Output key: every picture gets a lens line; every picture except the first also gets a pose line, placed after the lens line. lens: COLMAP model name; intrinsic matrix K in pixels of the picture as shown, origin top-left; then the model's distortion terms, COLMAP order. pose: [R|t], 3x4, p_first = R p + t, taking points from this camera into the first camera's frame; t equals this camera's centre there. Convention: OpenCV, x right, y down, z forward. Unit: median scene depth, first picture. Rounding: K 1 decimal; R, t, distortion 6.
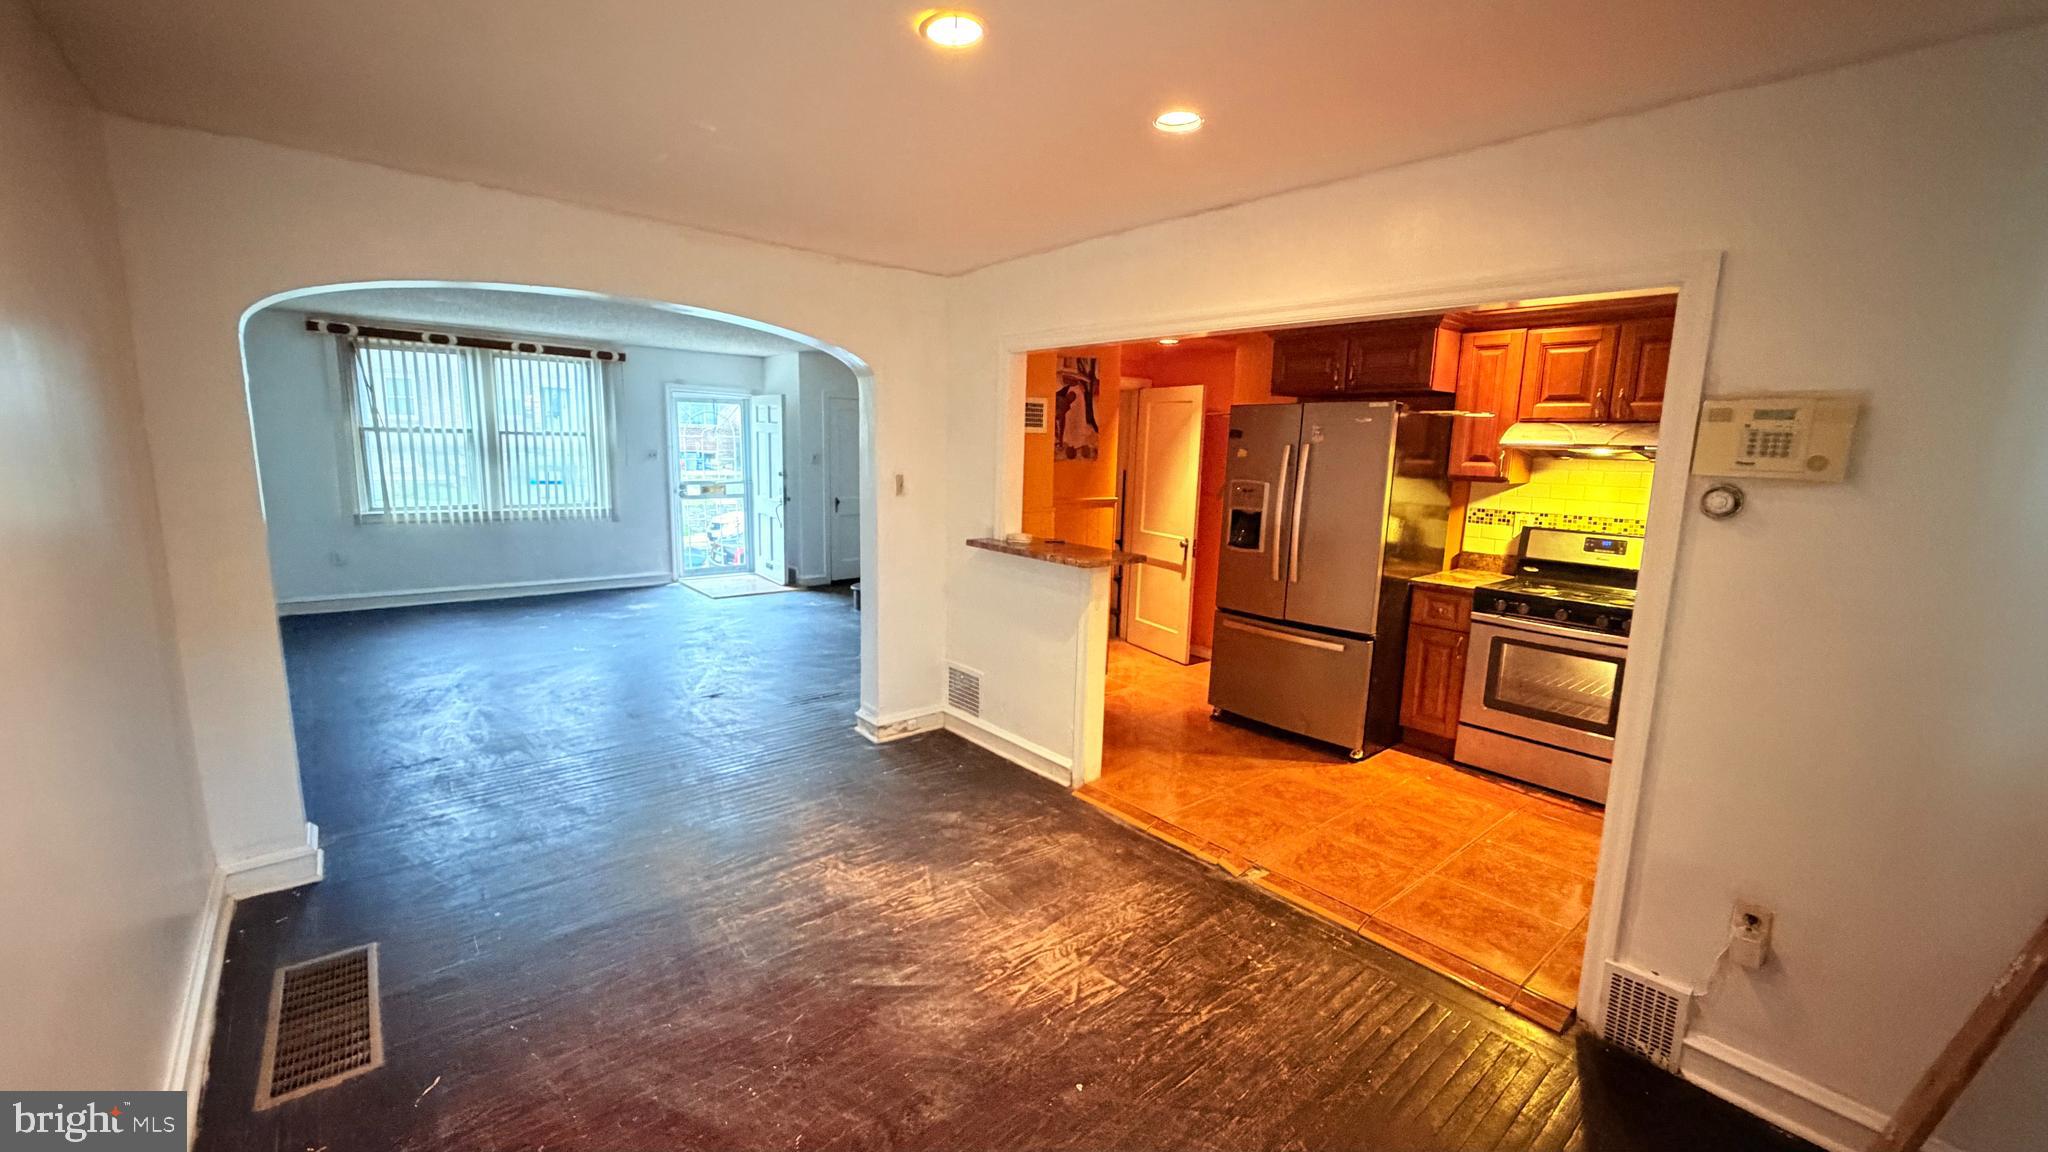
lens RADIAL K [[816.3, 0, 1019.5], [0, 816.3, 577.3], [0, 0, 1]] dist [0.001474, 0.000260]
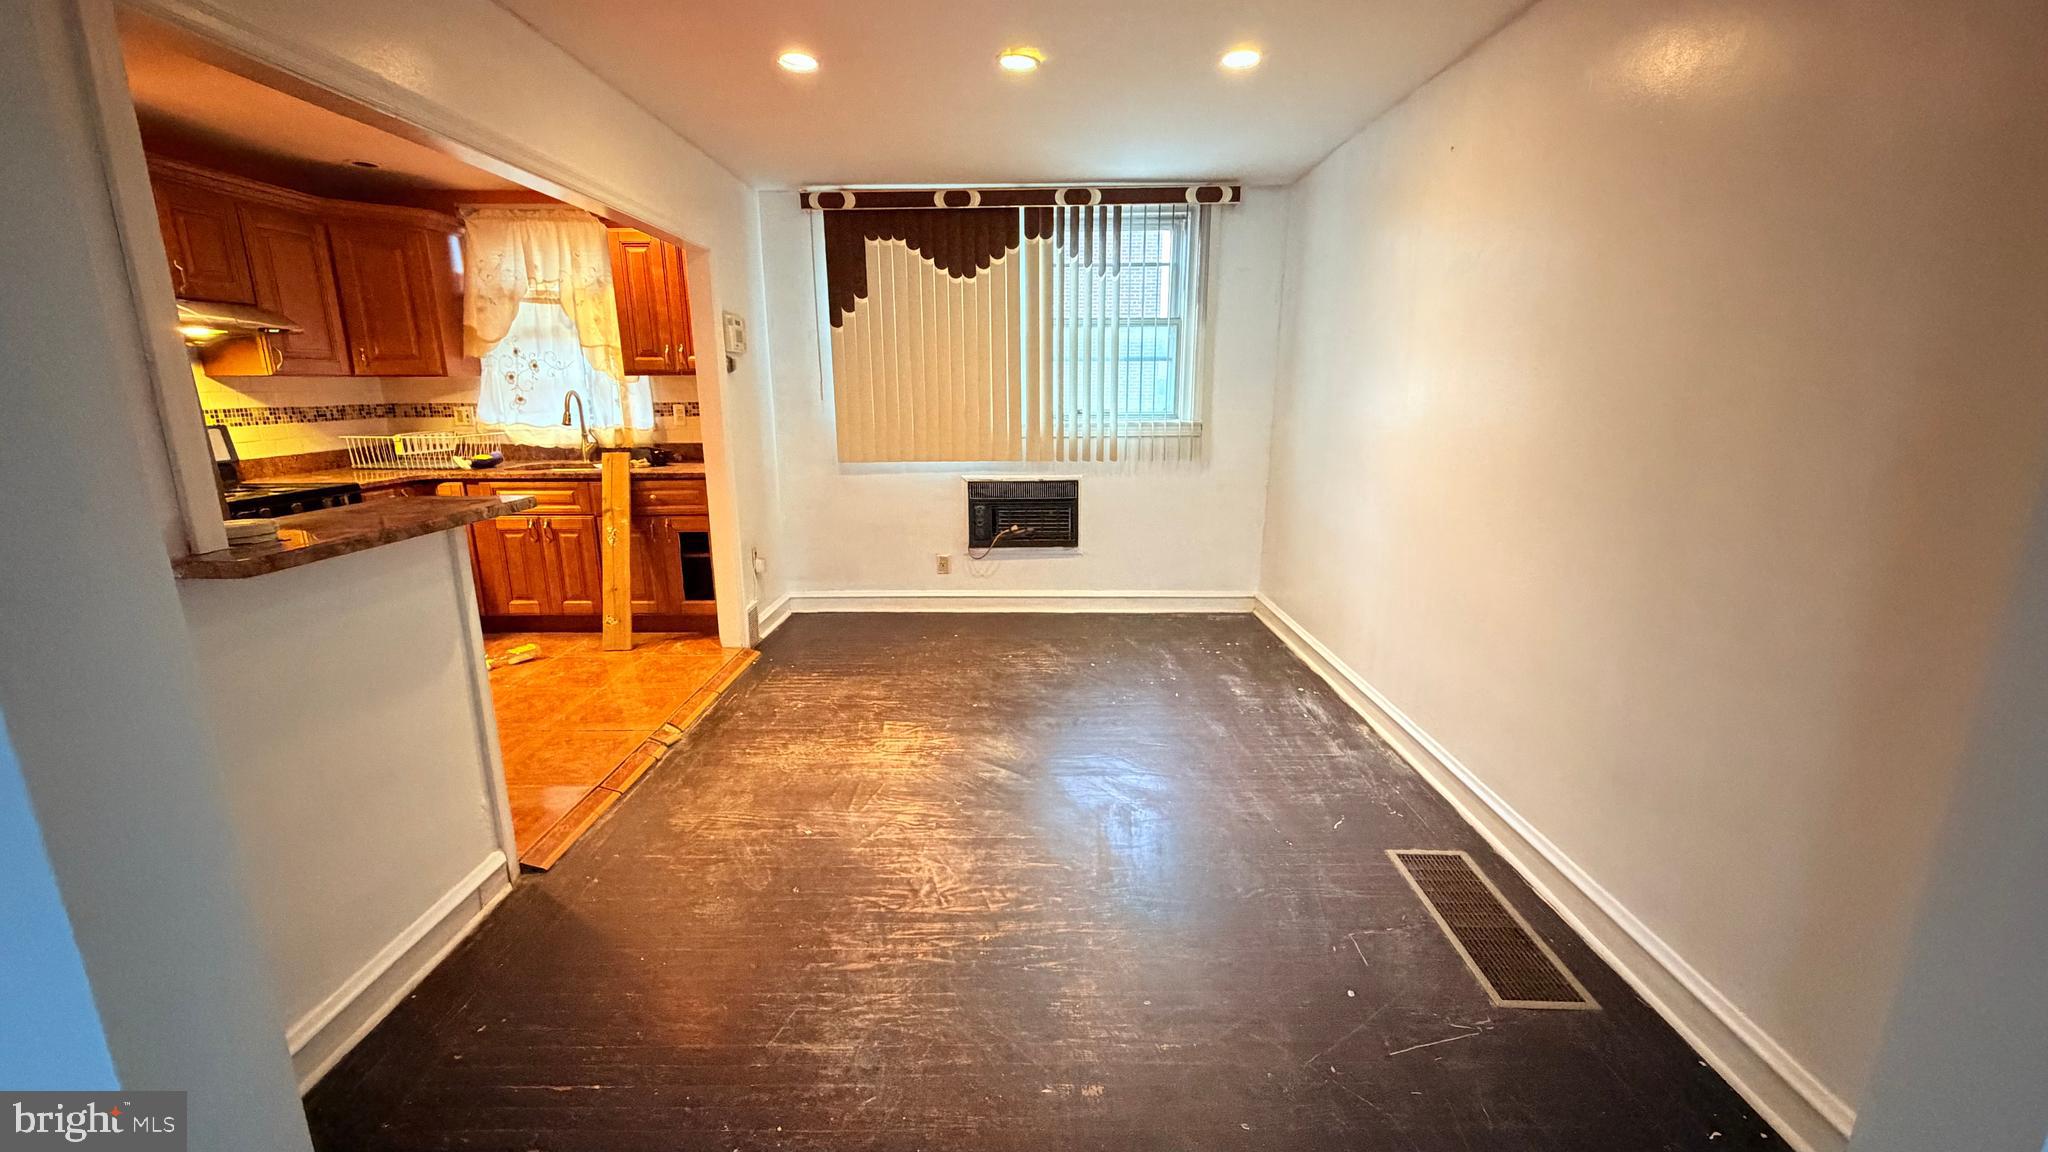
lens RADIAL K [[816.3, 0, 1020.3], [0, 816.3, 572.5], [0, 0, 1]] dist [0.001474, 0.000260]
pose [[-0.754580, -0.169843, 0.633847, -0.552345], [0.094400, 0.927781, 0.360986, -0.140248], [-0.649382, 0.332228, -0.684052, 1.056191]]
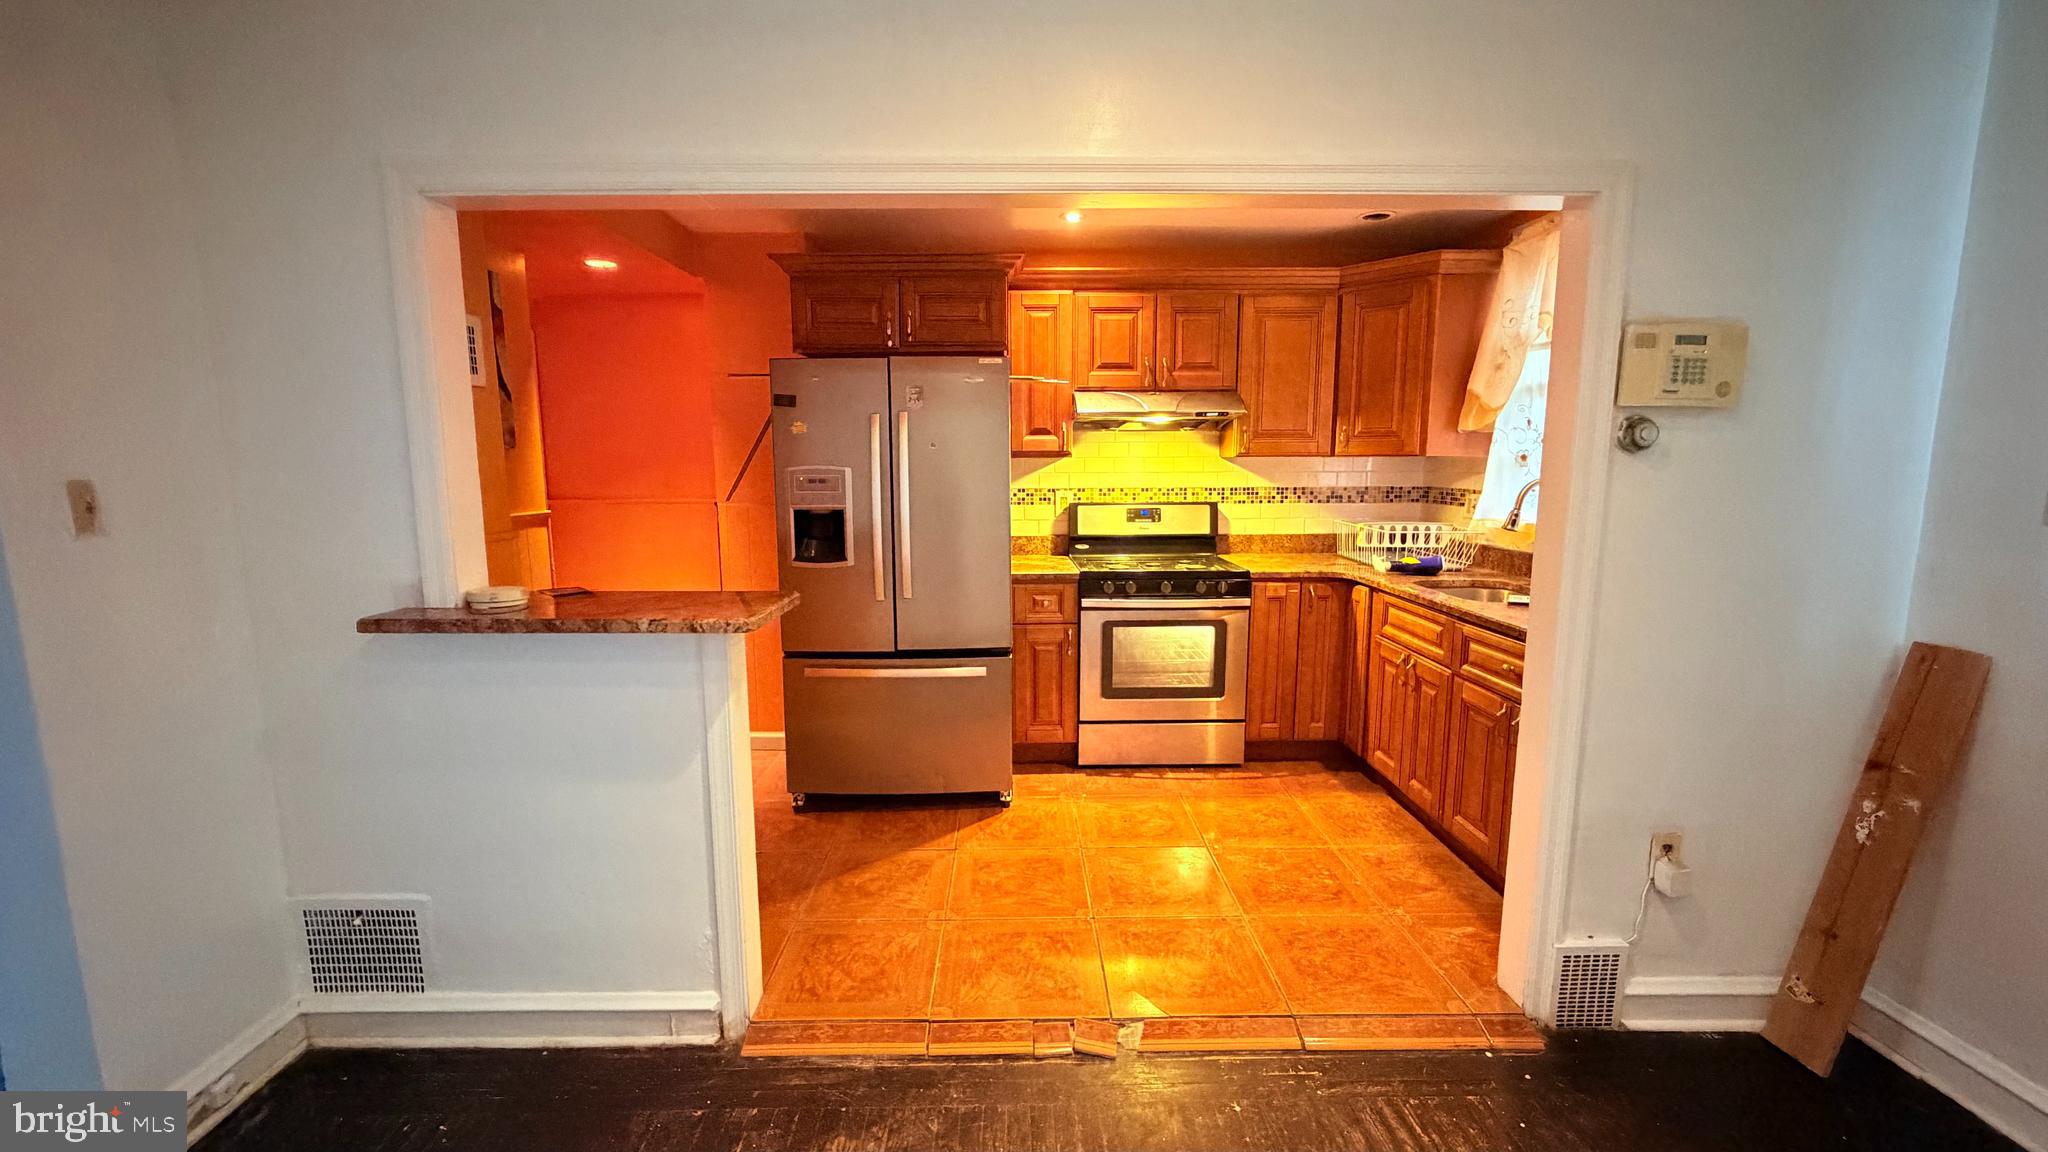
lens RADIAL K [[816.3, 0, 1013.1], [0, 816.3, 574.6], [0, 0, 1]] dist [0.001474, 0.000260]
pose [[0.642241, -0.135259, 0.754474, -0.171112], [0.145580, 0.987916, 0.053185, -0.043572], [-0.752551, 0.075678, 0.654171, 0.467604]]
